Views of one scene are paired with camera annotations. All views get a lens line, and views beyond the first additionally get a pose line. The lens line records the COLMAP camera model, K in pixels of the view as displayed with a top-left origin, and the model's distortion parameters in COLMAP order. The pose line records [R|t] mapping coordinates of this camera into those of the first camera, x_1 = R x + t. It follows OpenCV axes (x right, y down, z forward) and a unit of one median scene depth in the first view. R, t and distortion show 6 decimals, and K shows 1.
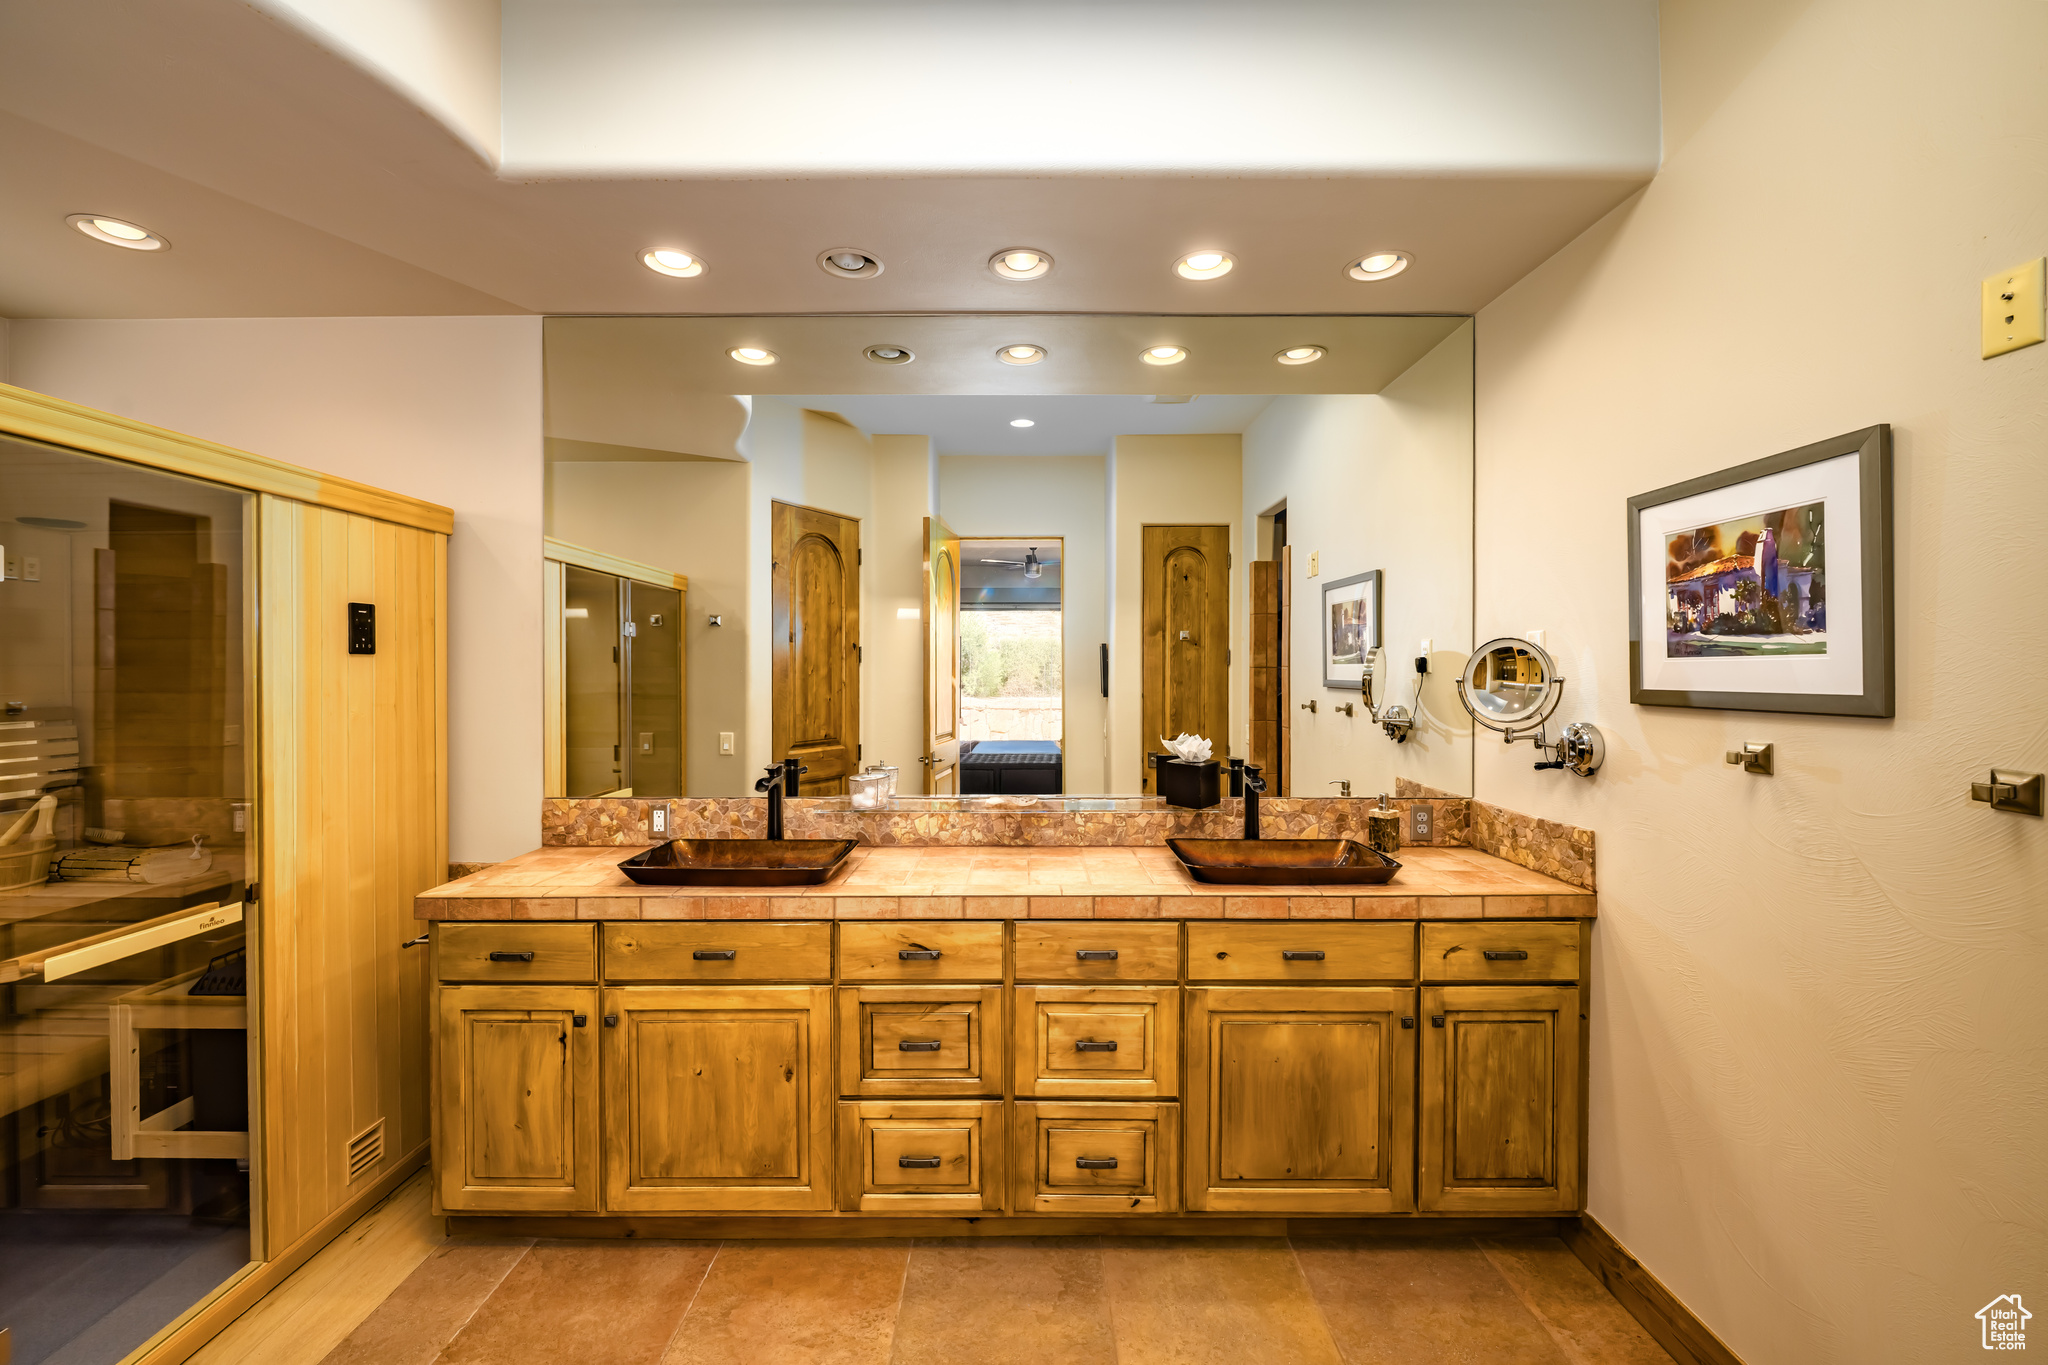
lens RADIAL K [[838.2, 0, 1016.1], [0, 838.2, 675.4], [0, 0, 1]] dist [-0.002756, 0.000096]
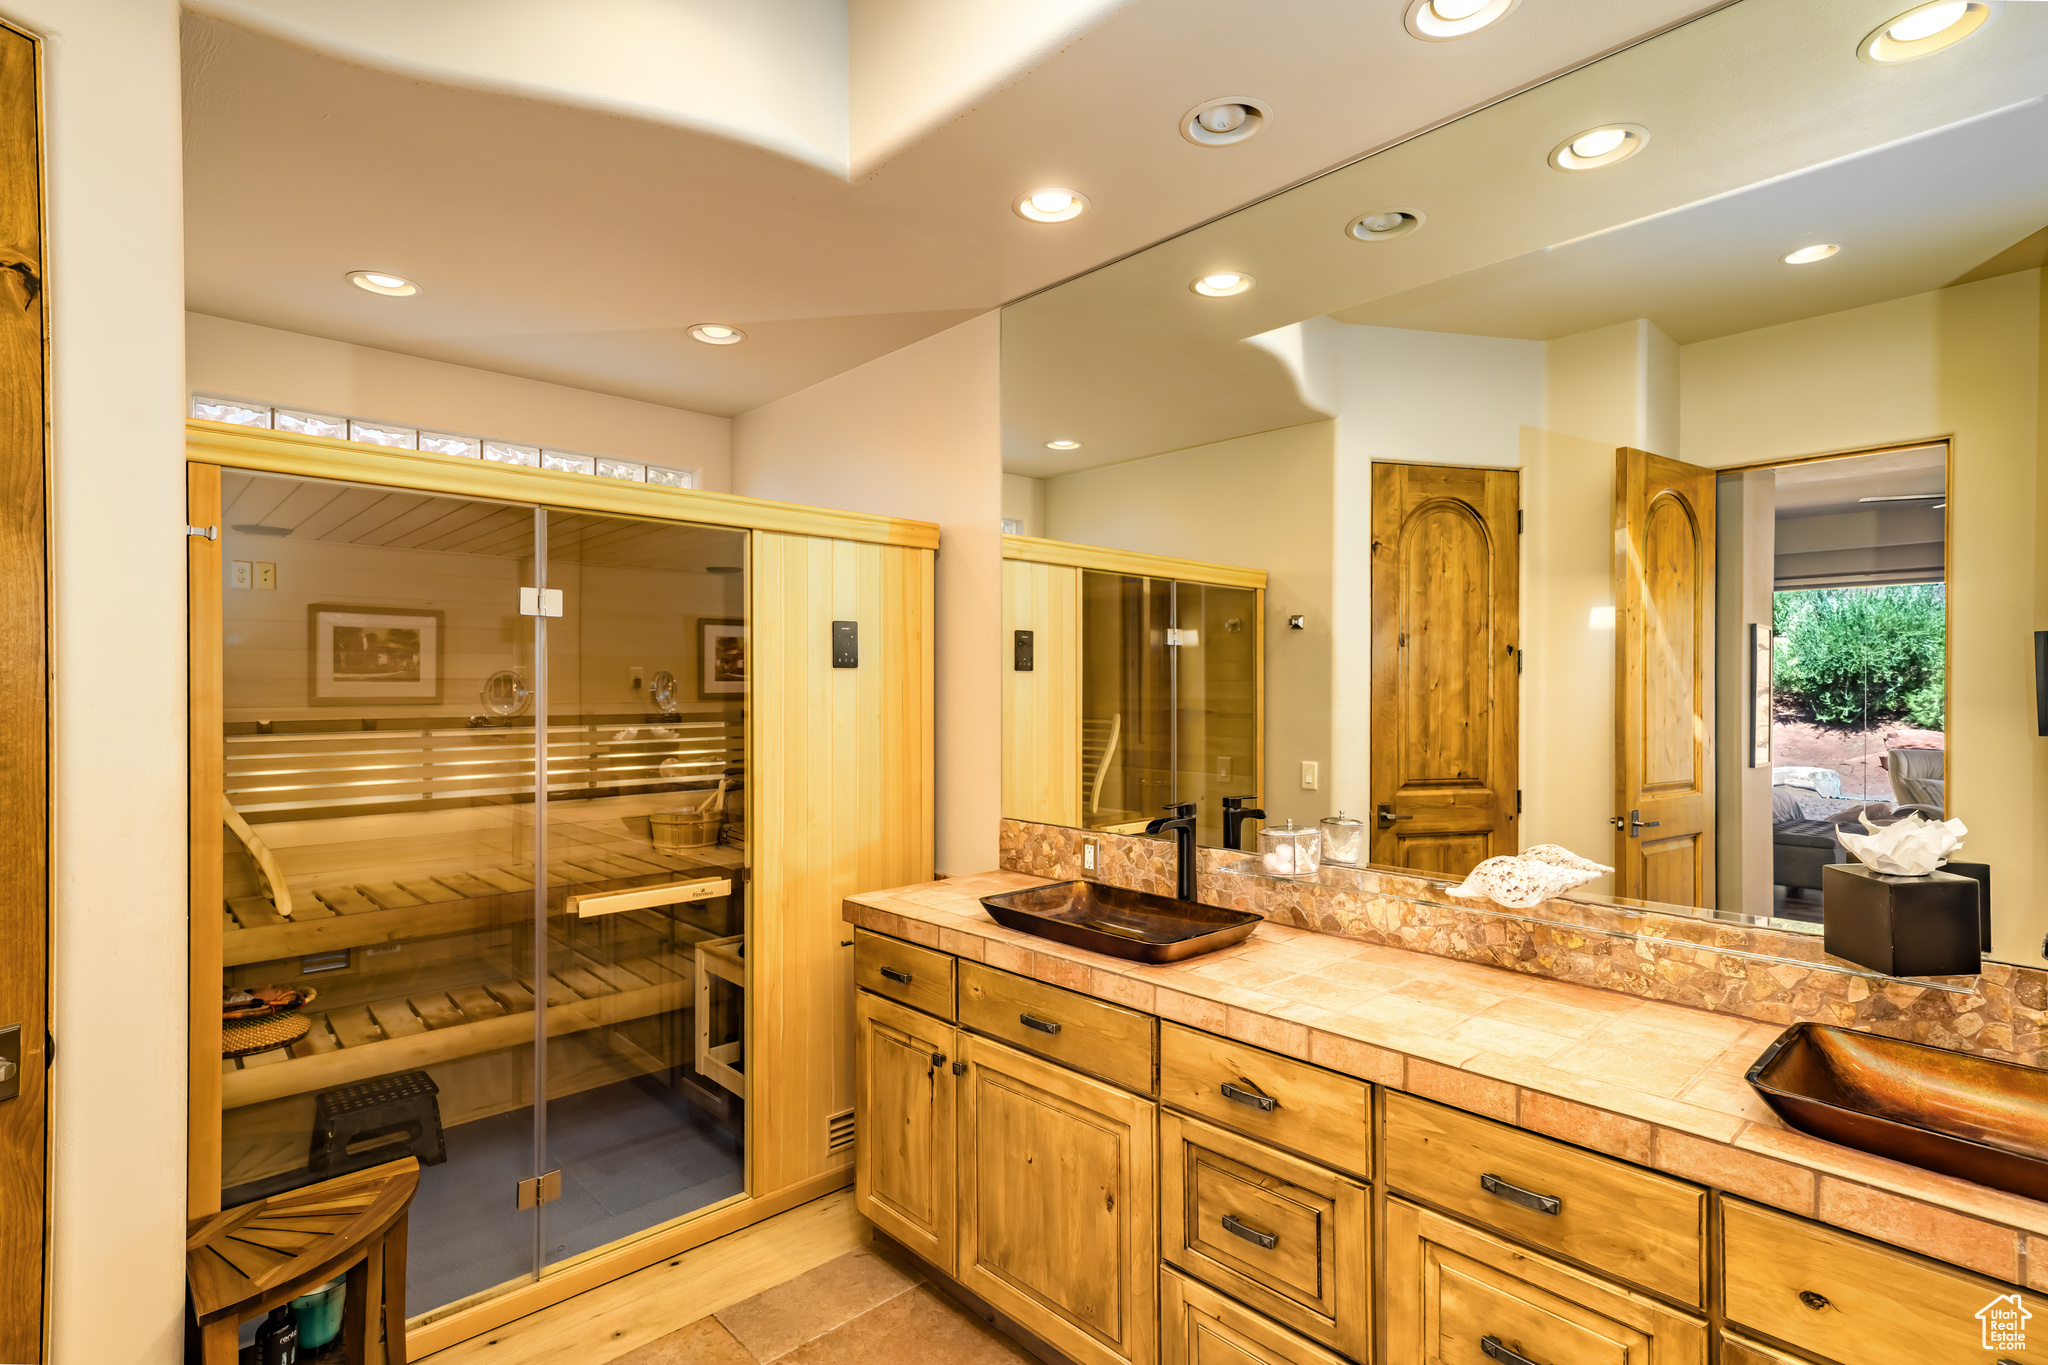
lens RADIAL K [[1009.1, 0, 1026.4], [0, 1009.1, 689.4], [0, 0, 1]] dist [0.024725, -0.000188]
pose [[0.688896, 0.003764, -0.724851, 0.378468], [-0.005310, 0.999986, 0.000146, 0.001098], [0.724841, 0.003748, 0.688906, 0.311461]]
